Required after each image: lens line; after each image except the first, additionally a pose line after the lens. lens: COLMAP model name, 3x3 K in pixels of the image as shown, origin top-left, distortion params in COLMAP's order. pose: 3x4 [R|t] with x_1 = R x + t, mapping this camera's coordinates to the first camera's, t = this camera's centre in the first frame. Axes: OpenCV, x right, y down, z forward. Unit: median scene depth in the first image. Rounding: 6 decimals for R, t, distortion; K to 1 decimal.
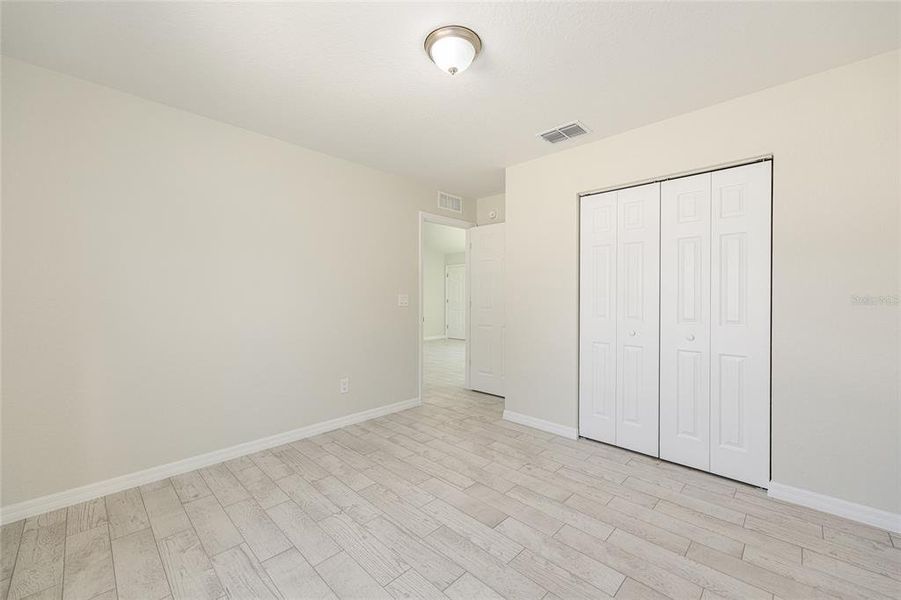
lens RADIAL K [[361.4, 0, 449.6], [0, 361.4, 297.2], [0, 0, 1]] dist [-0.003465, 0.000876]
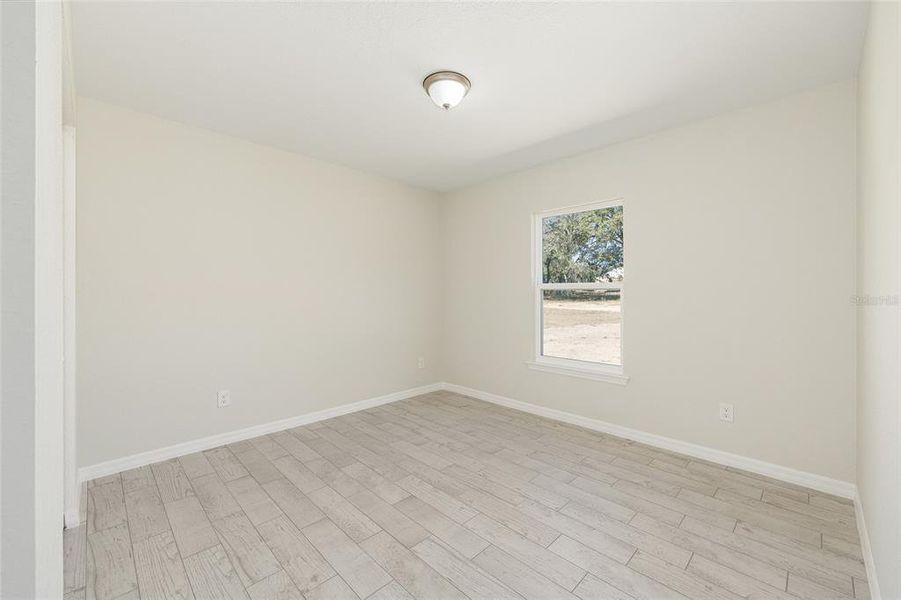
lens RADIAL K [[361.4, 0, 451.4], [0, 361.4, 296.0], [0, 0, 1]] dist [-0.003465, 0.000876]
pose [[-0.999843, 0.000408, 0.017716, -0.026549], [0.000603, 0.999939, 0.011019, -0.007416], [-0.017710, 0.011028, -0.999782, 2.049411]]
